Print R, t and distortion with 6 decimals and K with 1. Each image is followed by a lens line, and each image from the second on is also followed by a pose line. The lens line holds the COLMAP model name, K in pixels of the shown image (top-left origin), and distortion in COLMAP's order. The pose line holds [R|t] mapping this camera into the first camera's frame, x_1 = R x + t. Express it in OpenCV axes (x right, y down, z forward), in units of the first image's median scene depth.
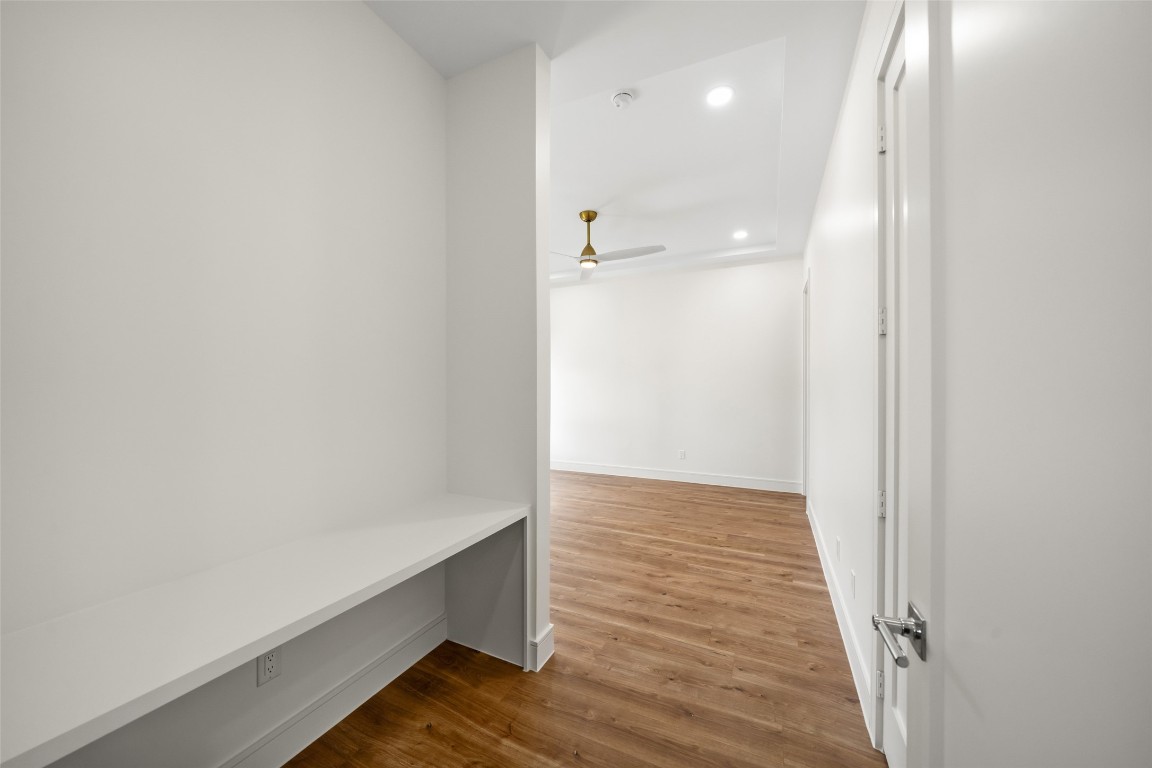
lens RADIAL K [[399.3, 0, 569.3], [0, 399.3, 389.0], [0, 0, 1]] dist [-0.004432, 0.000231]
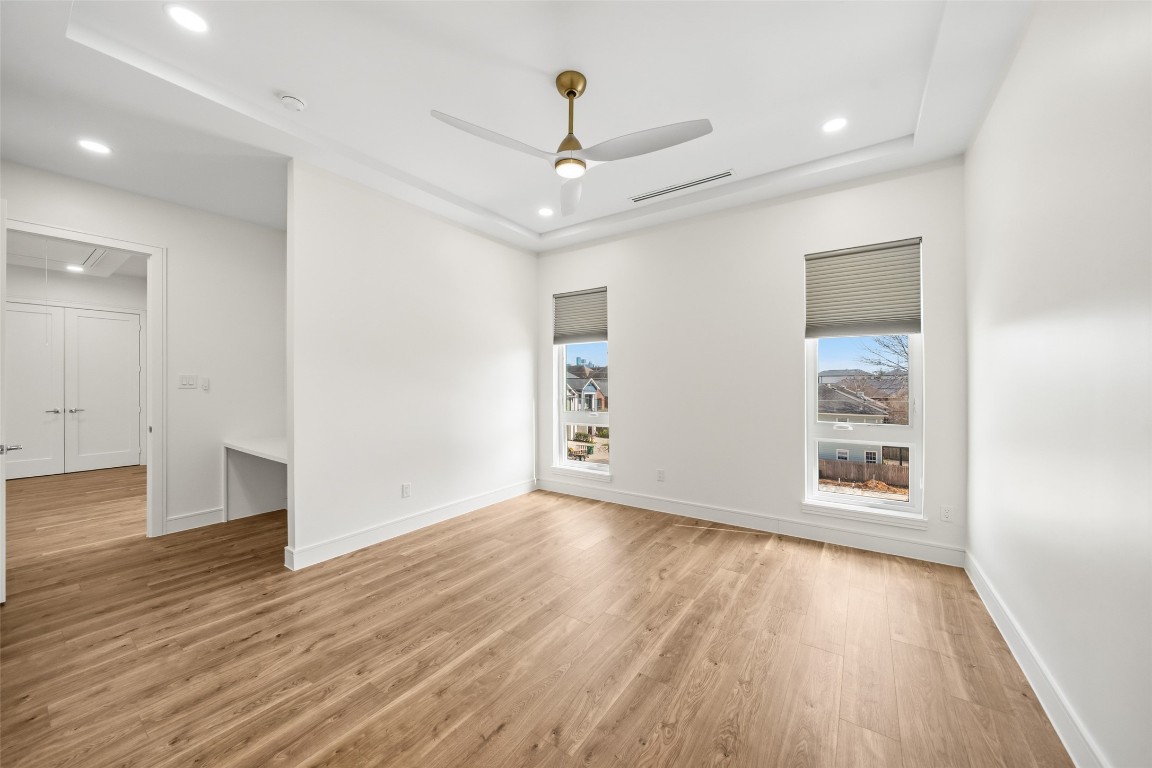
lens RADIAL K [[399.3, 0, 571.0], [0, 399.3, 384.3], [0, 0, 1]] dist [-0.004432, 0.000231]
pose [[-0.135304, 0.000480, -0.990804, 0.655998], [-0.003251, 0.999994, 0.000928, -0.005425], [0.990799, 0.003346, -0.135302, 1.154280]]
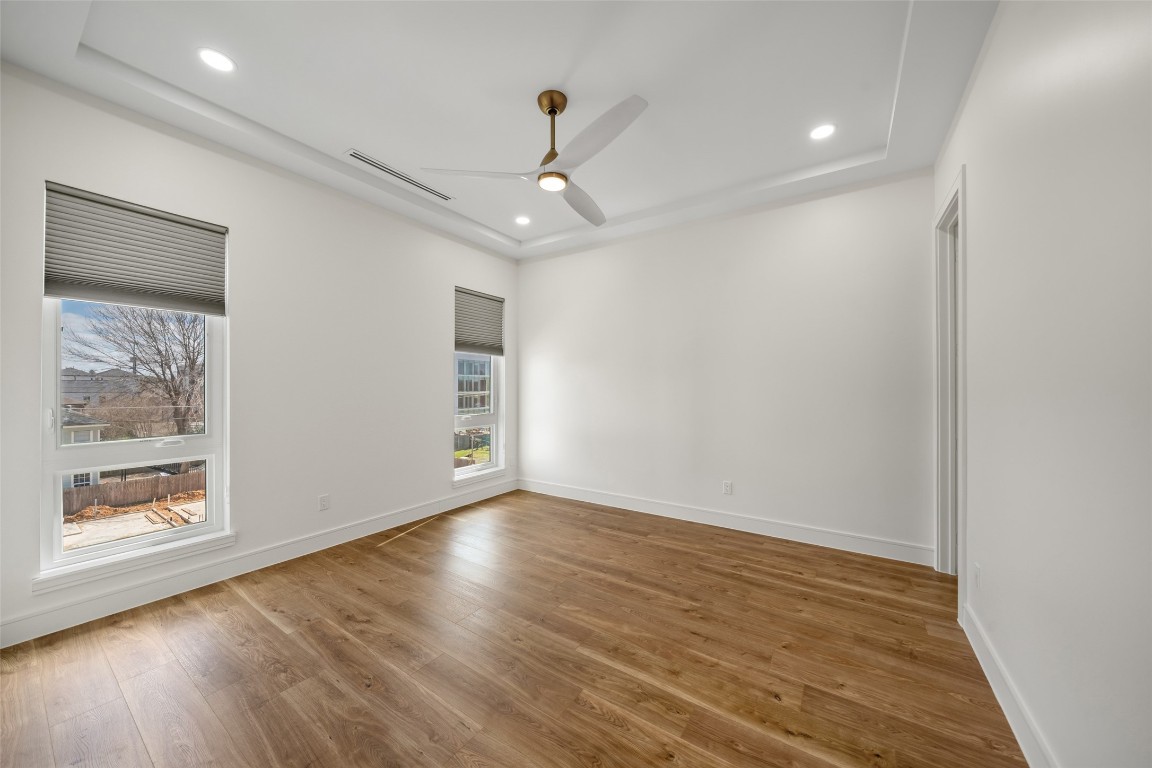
lens RADIAL K [[399.3, 0, 572.8], [0, 399.3, 384.6], [0, 0, 1]] dist [-0.004432, 0.000231]
pose [[0.990820, 0.000065, -0.135191, 0.170590], [-0.001349, 0.999955, -0.009405, -0.003400], [0.135184, 0.009501, 0.990775, 0.443334]]
